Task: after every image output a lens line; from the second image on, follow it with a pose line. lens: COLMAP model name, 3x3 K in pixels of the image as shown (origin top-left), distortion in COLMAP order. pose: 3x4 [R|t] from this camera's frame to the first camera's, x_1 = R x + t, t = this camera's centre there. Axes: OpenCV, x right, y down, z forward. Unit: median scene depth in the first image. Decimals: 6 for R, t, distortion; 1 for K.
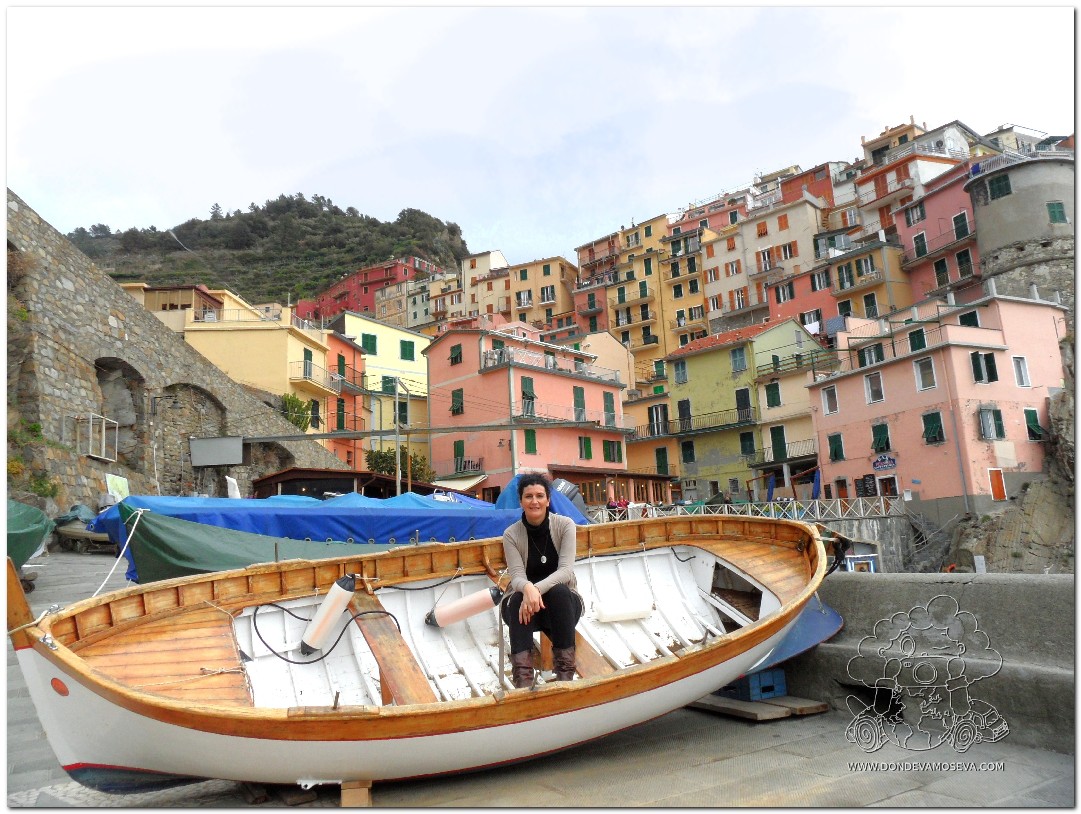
lens RADIAL K [[810.6, 0, 540.5], [0, 810.6, 407.0], [0, 0, 1]] dist [-0.042569, 0.005512]
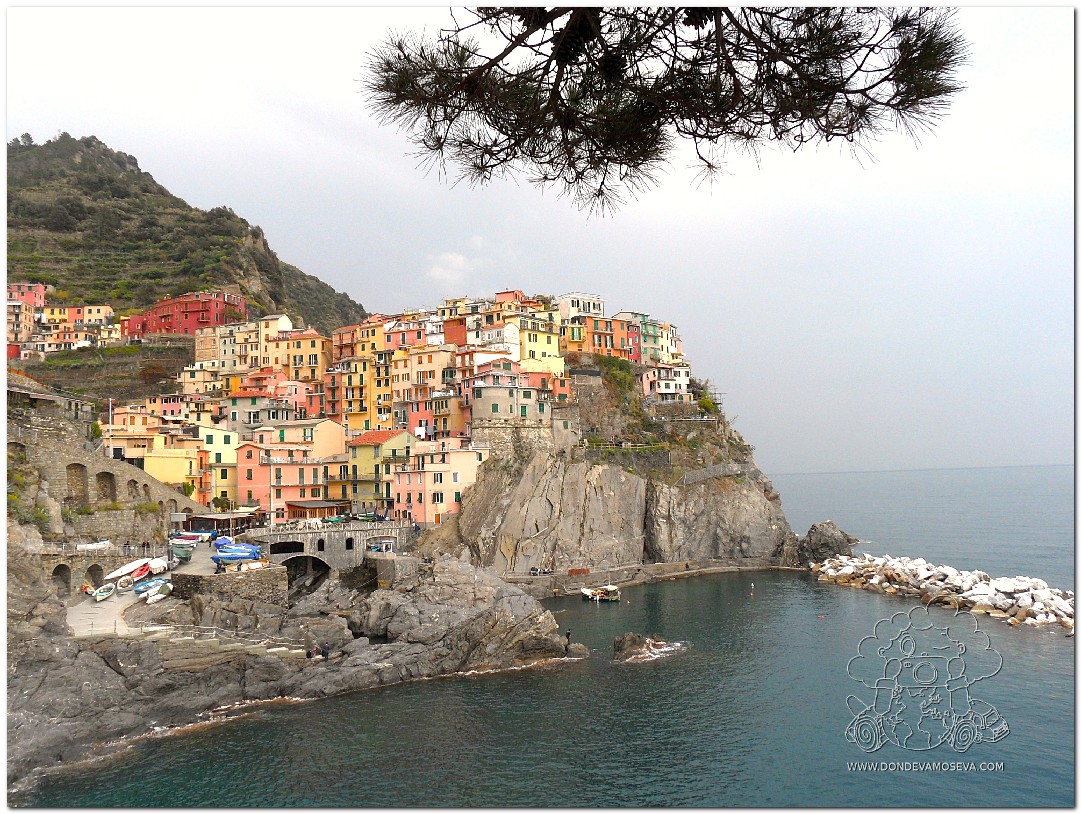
lens RADIAL K [[810.6, 0, 540.5], [0, 810.6, 407.0], [0, 0, 1]] dist [-0.042569, 0.005512]
pose [[0.970898, 0.041736, 0.235828, 0.099363], [-0.060746, 0.995412, 0.073926, -0.260416], [-0.231661, -0.086100, 0.968979, -0.914766]]
